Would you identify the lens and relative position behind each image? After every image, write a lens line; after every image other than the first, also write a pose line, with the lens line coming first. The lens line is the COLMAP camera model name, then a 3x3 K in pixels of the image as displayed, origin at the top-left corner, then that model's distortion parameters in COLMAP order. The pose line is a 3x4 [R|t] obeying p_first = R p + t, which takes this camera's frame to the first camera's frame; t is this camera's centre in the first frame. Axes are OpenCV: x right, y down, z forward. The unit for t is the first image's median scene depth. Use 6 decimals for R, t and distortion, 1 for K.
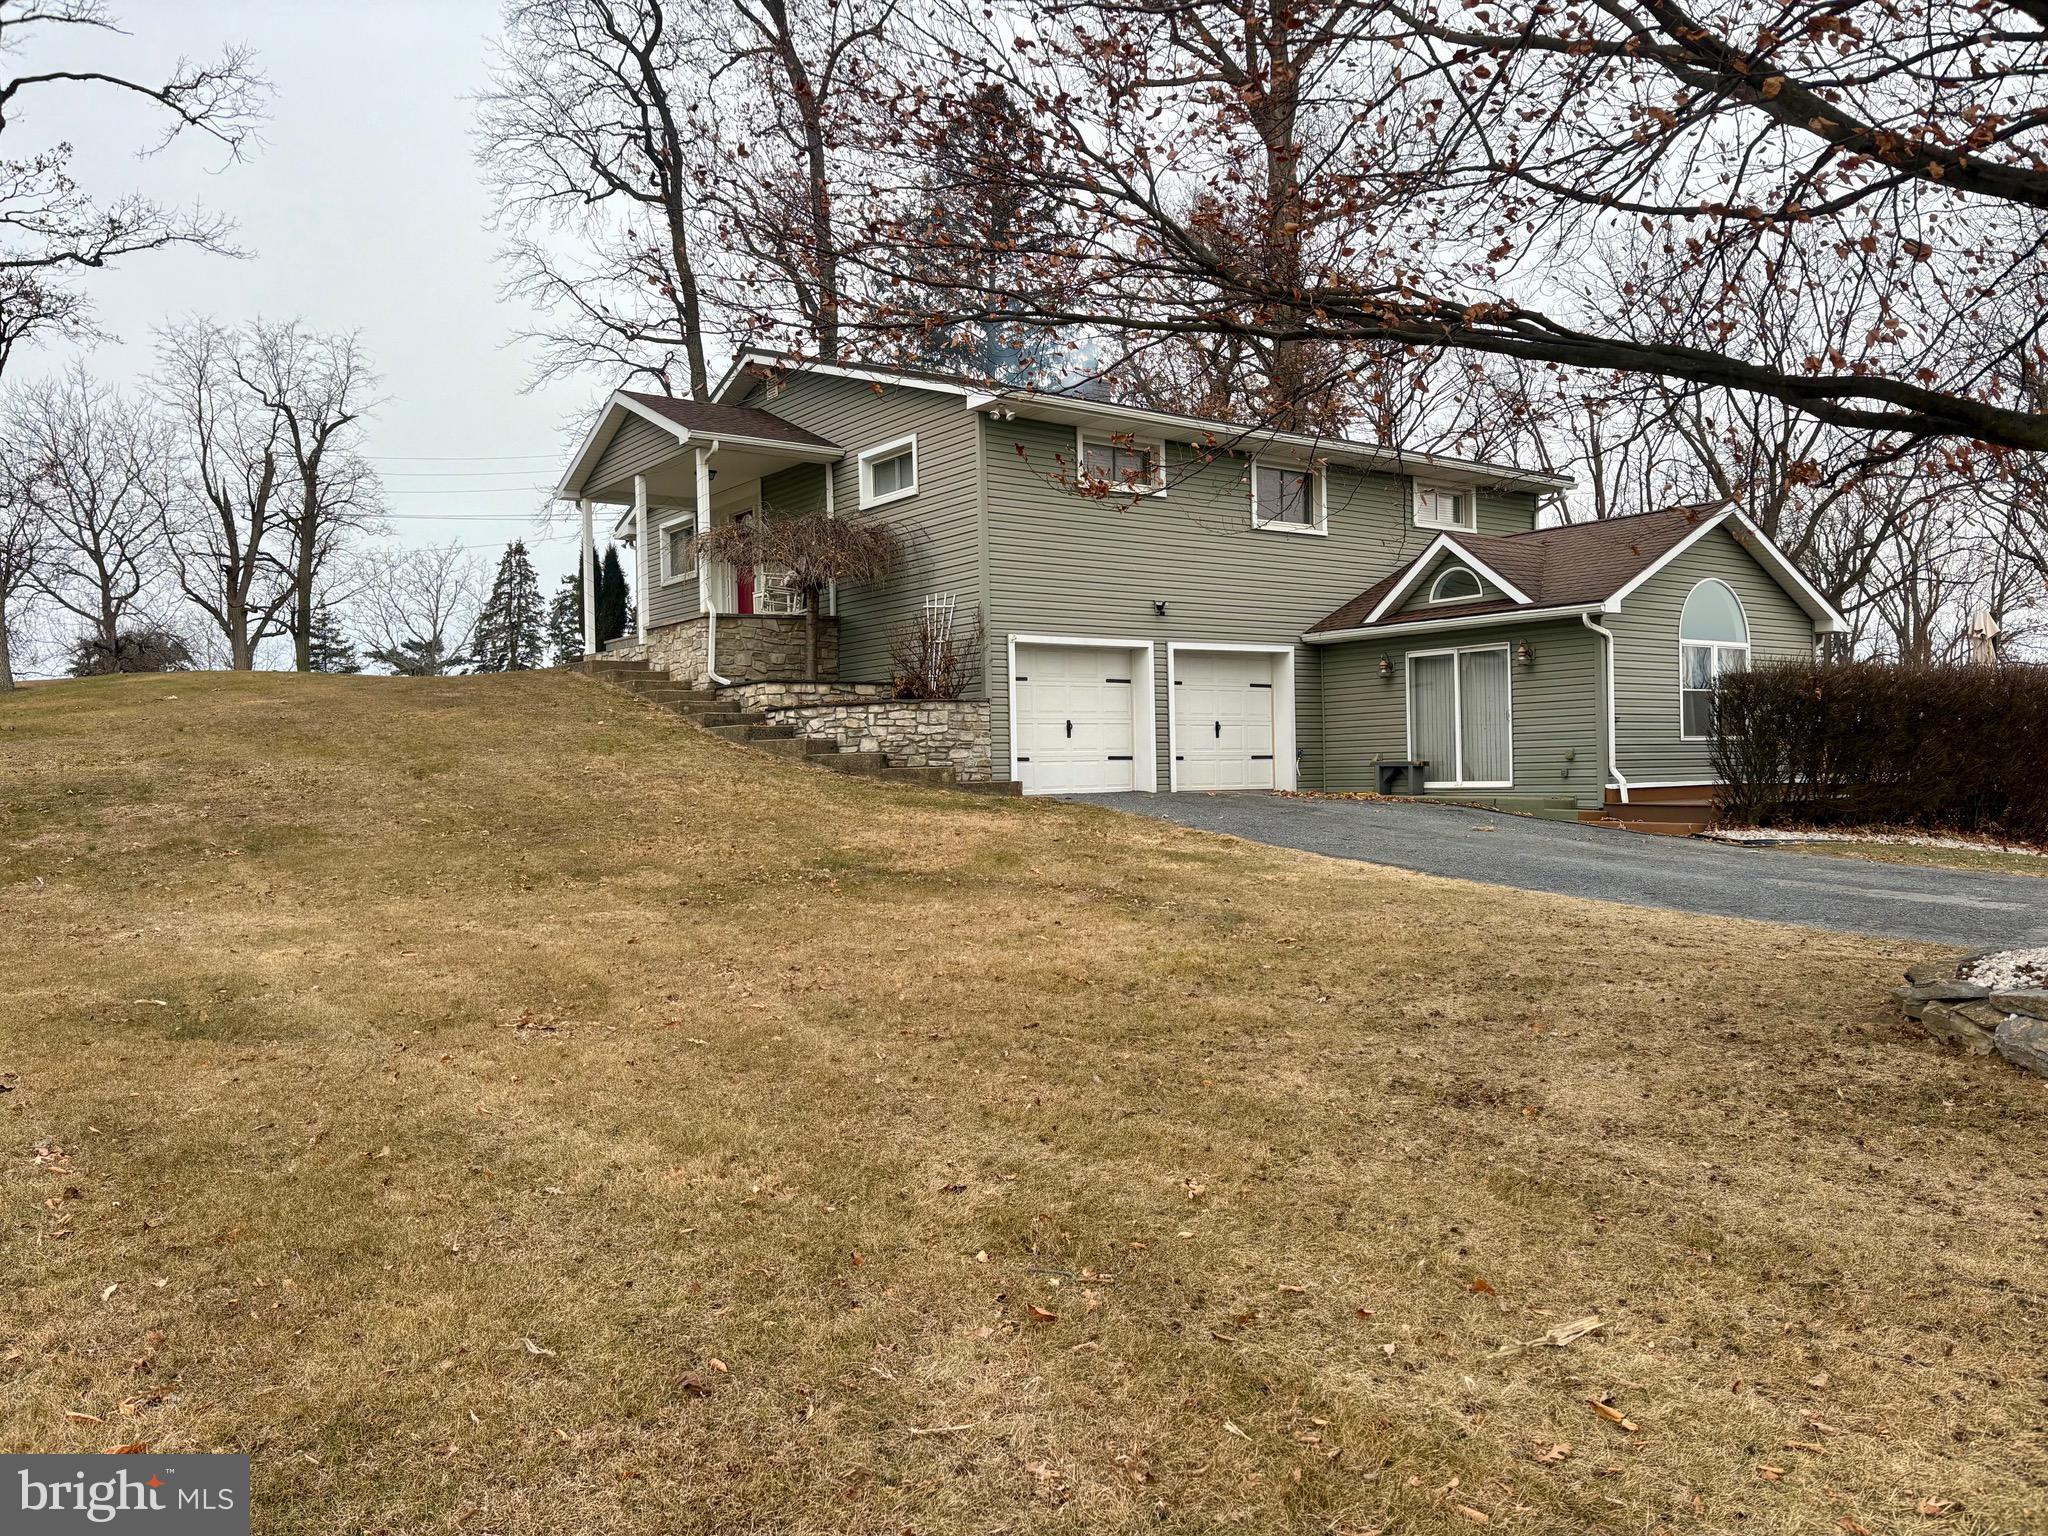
lens RADIAL K [[1531.7, 0, 1024.0], [0, 1531.7, 768.0], [0, 0, 1]] dist [0.147730, -0.355582]
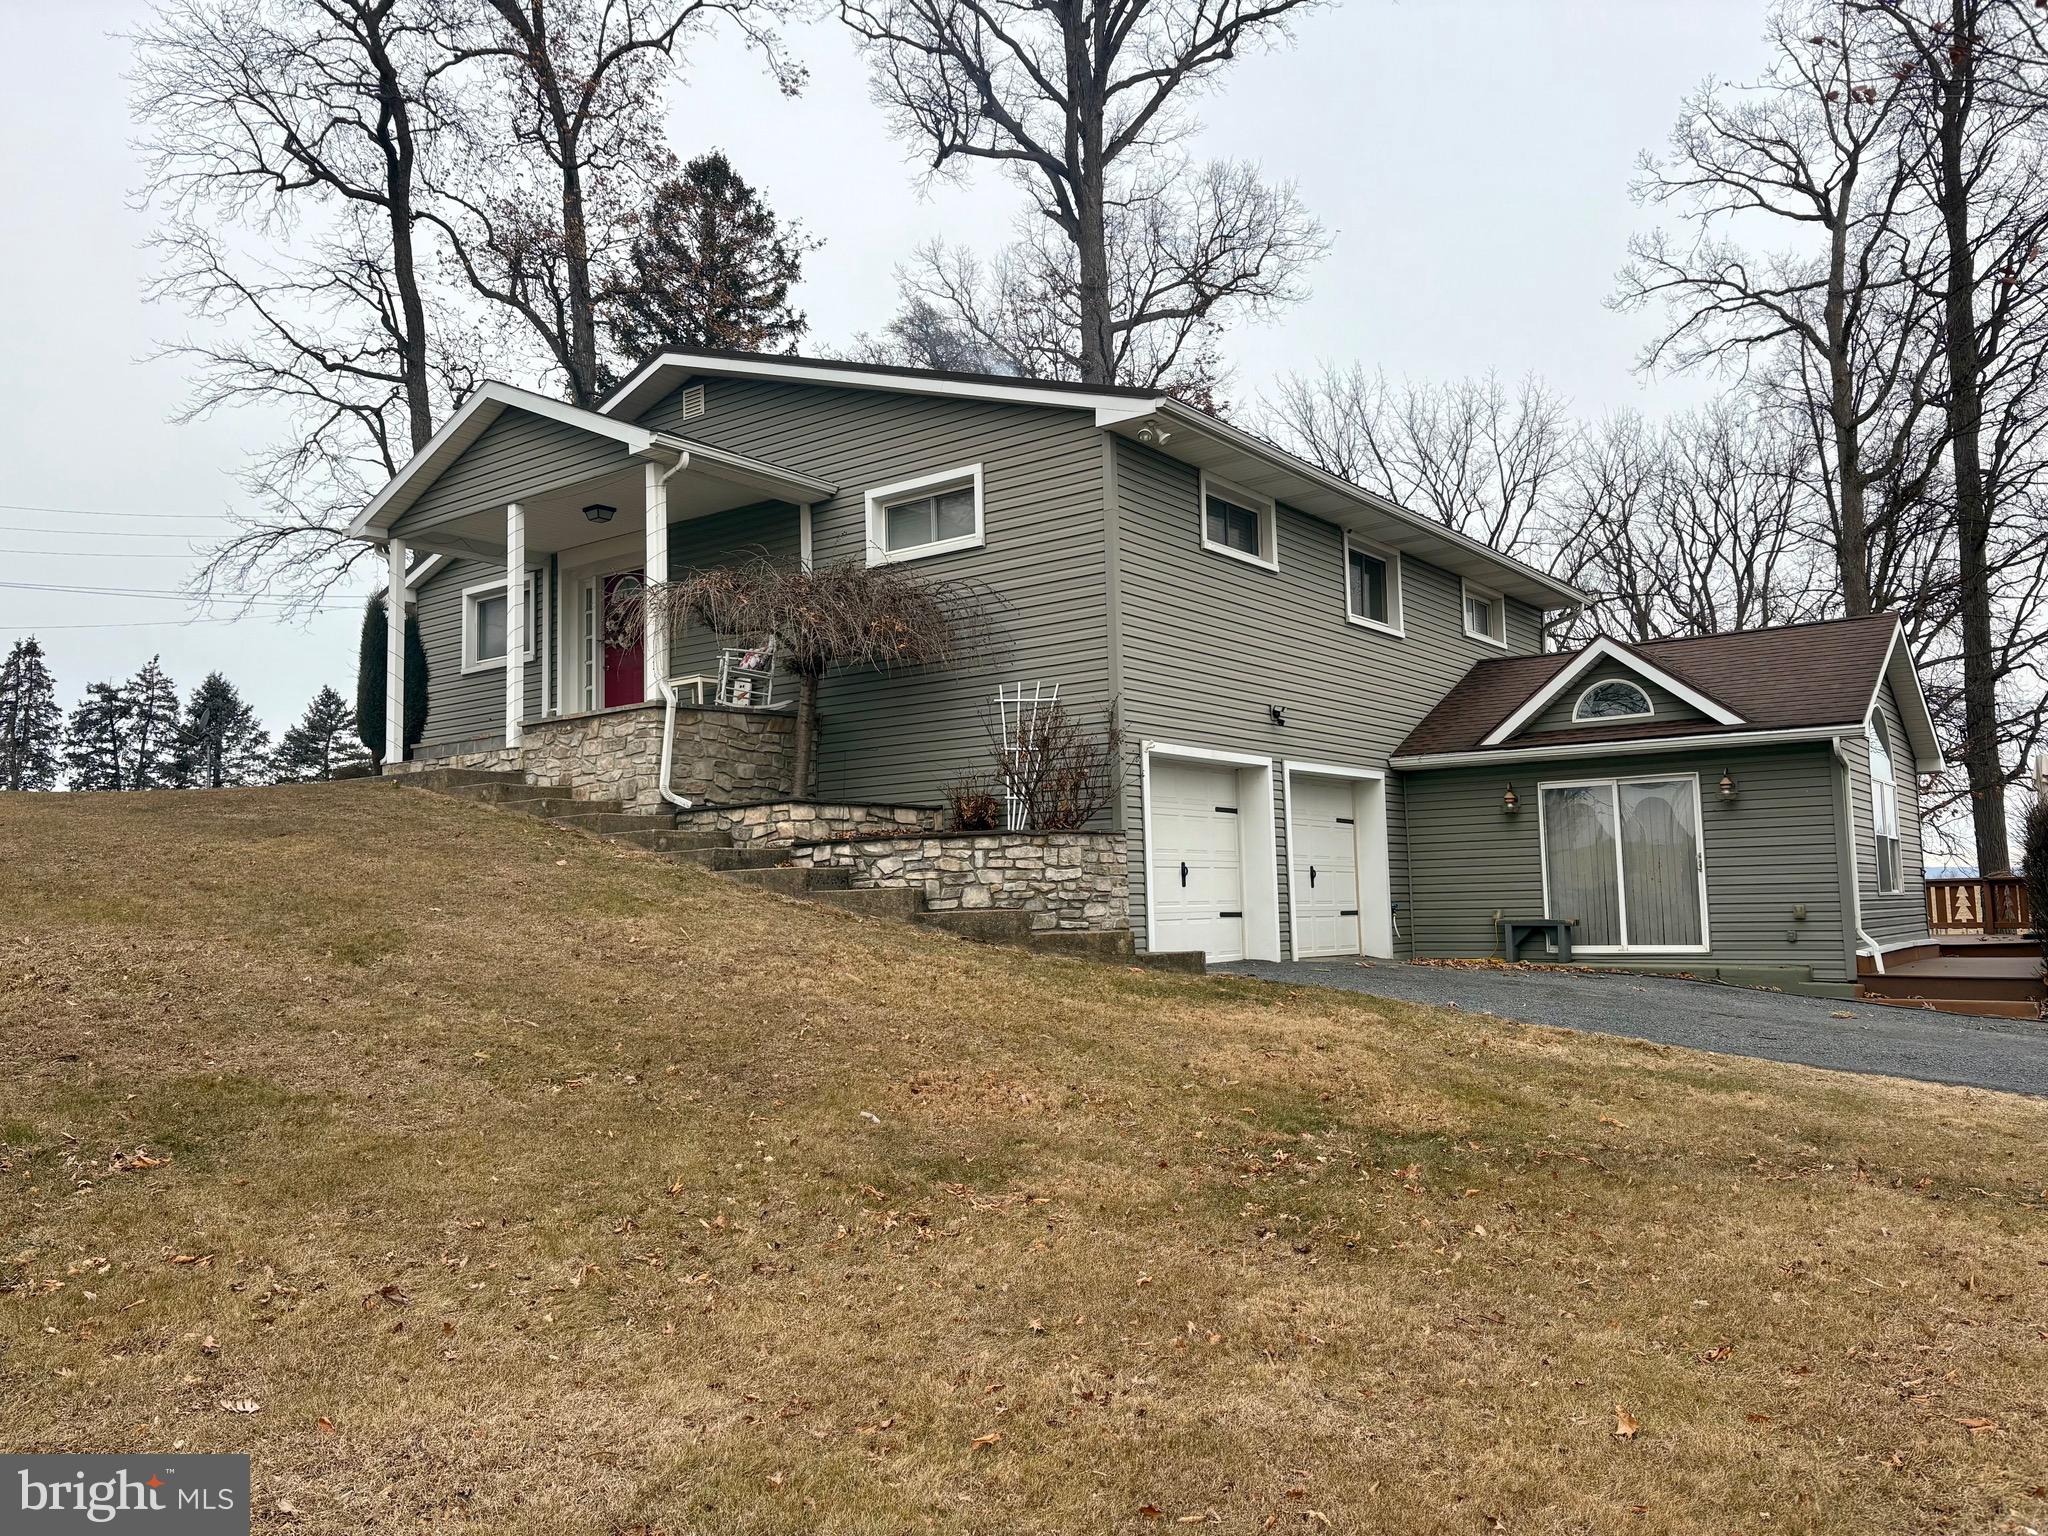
lens RADIAL K [[1539.4, 0, 1024.7], [0, 1539.4, 745.1], [0, 0, 1]] dist [0.122581, -0.171641]
pose [[0.957882, 0.028869, 0.285709, -0.246836], [0.002321, 0.994123, -0.108229, -0.007401], [-0.287154, 0.104334, 0.952185, 0.311650]]
